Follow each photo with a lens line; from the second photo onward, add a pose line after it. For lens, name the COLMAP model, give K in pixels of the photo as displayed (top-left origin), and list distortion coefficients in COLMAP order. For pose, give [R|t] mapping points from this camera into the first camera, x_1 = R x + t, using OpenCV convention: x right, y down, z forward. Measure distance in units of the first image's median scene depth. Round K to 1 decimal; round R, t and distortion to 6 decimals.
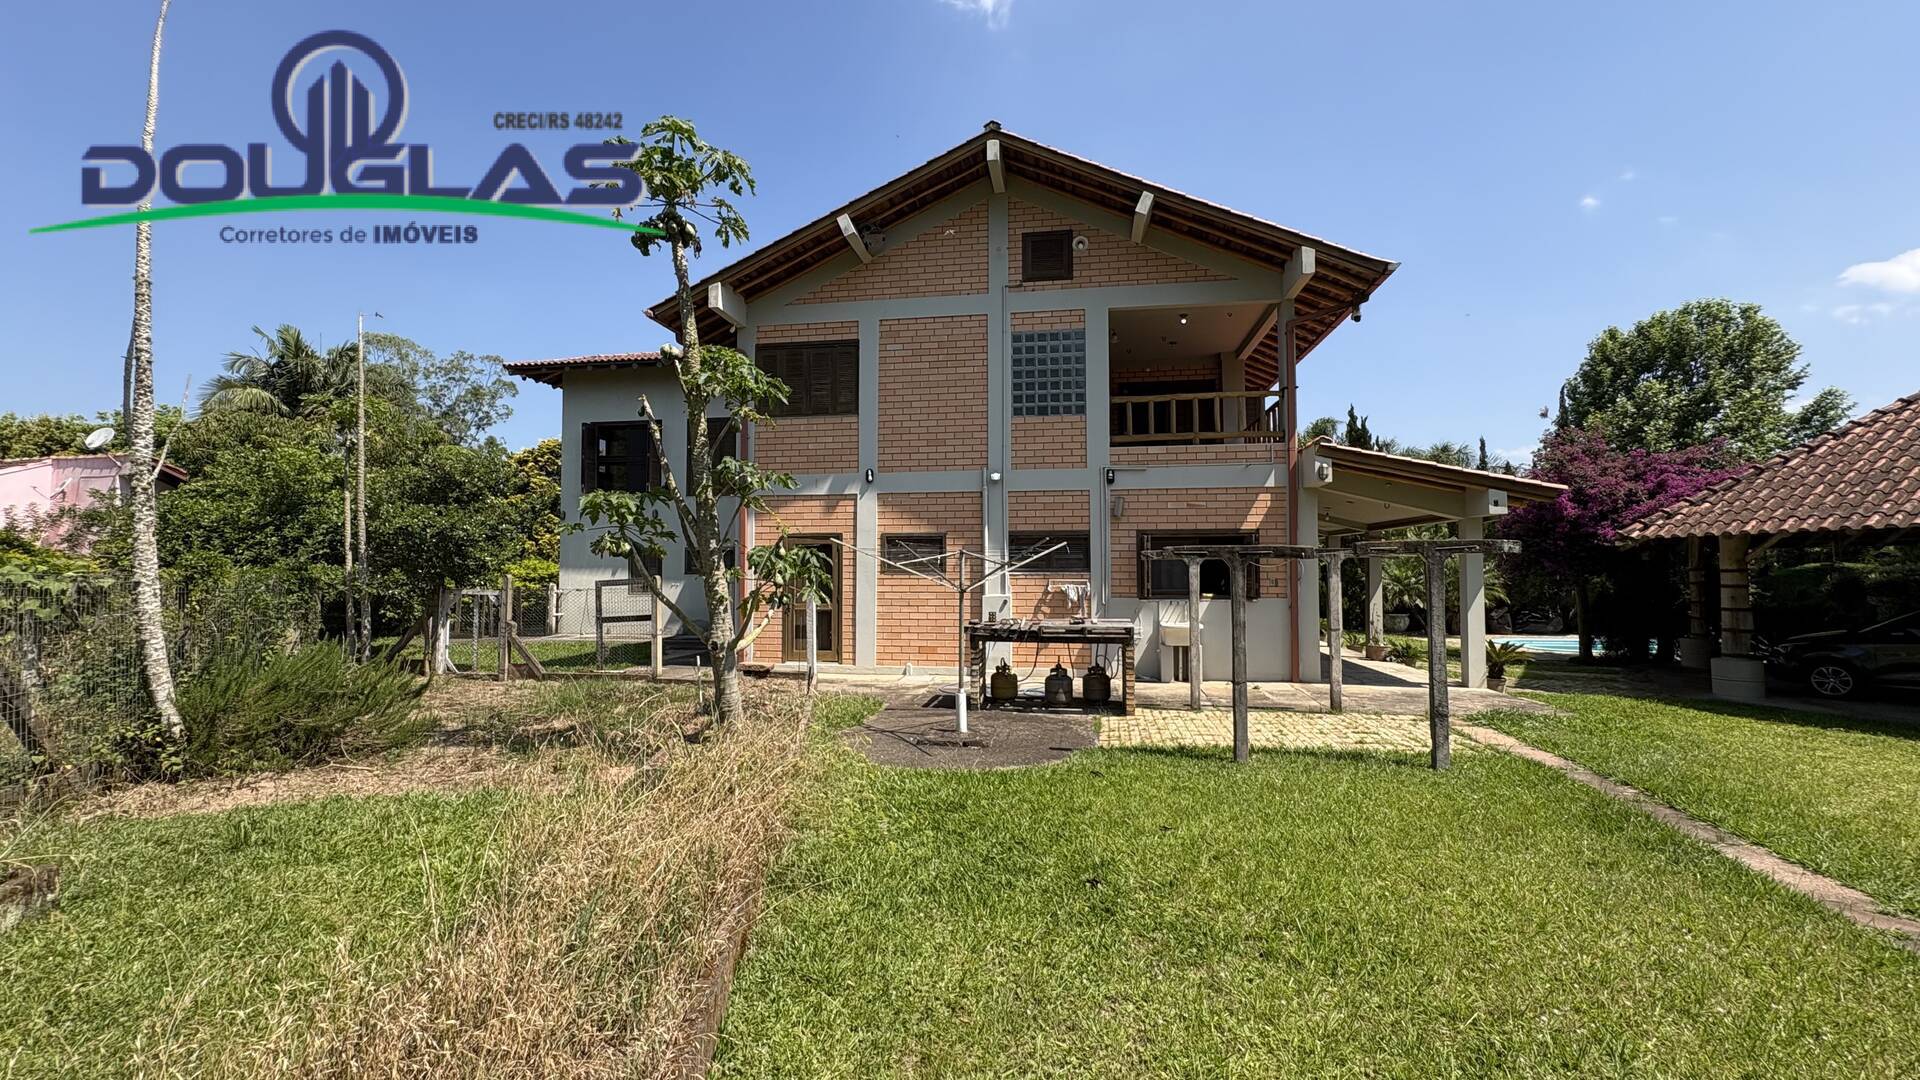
lens RADIAL K [[765.8, 0, 960.0], [0, 765.8, 540.0], [0, 0, 1]] dist [0.001462, 0.000047]
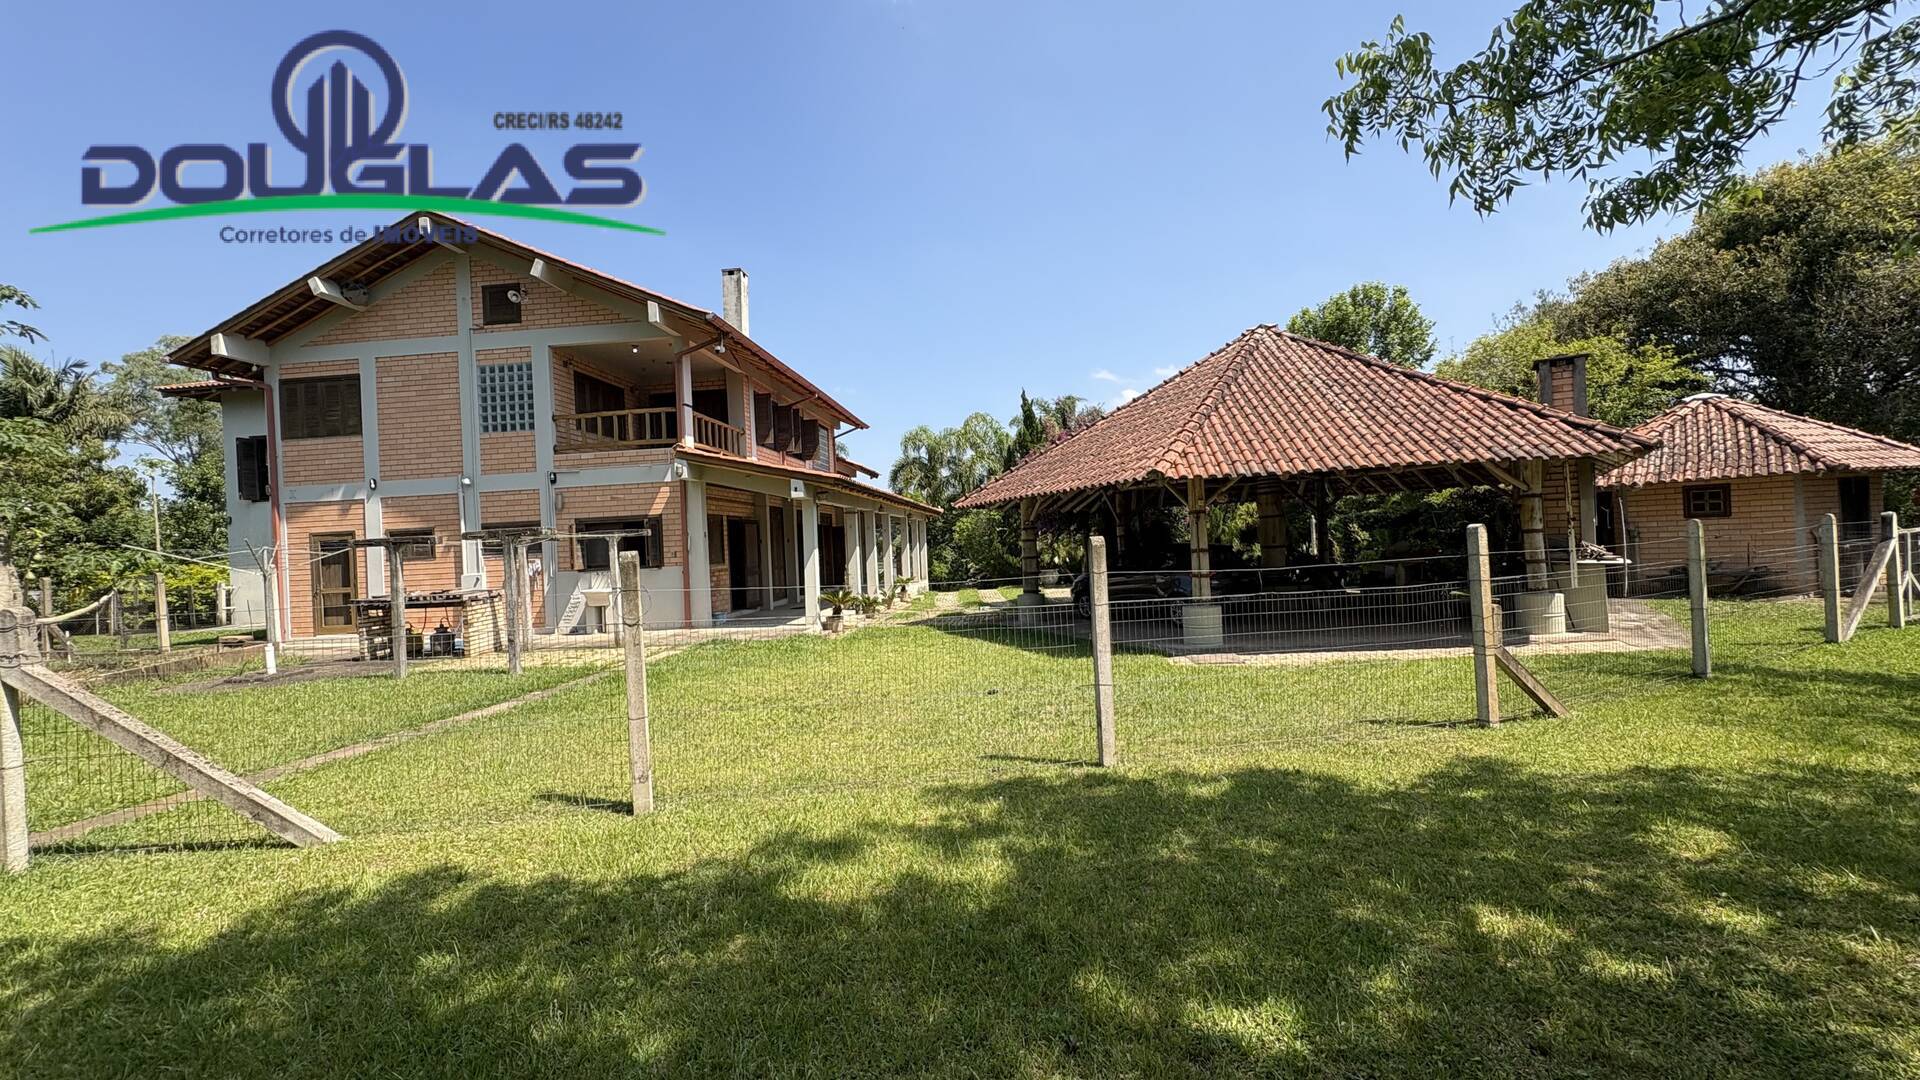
lens RADIAL K [[765.8, 0, 960.0], [0, 765.8, 540.0], [0, 0, 1]] dist [0.001462, 0.000047]
pose [[0.996745, -0.046680, 0.065723, 0.764185], [0.044384, 0.998367, 0.035973, 0.004870], [-0.067295, -0.032939, 0.997189, -0.320615]]
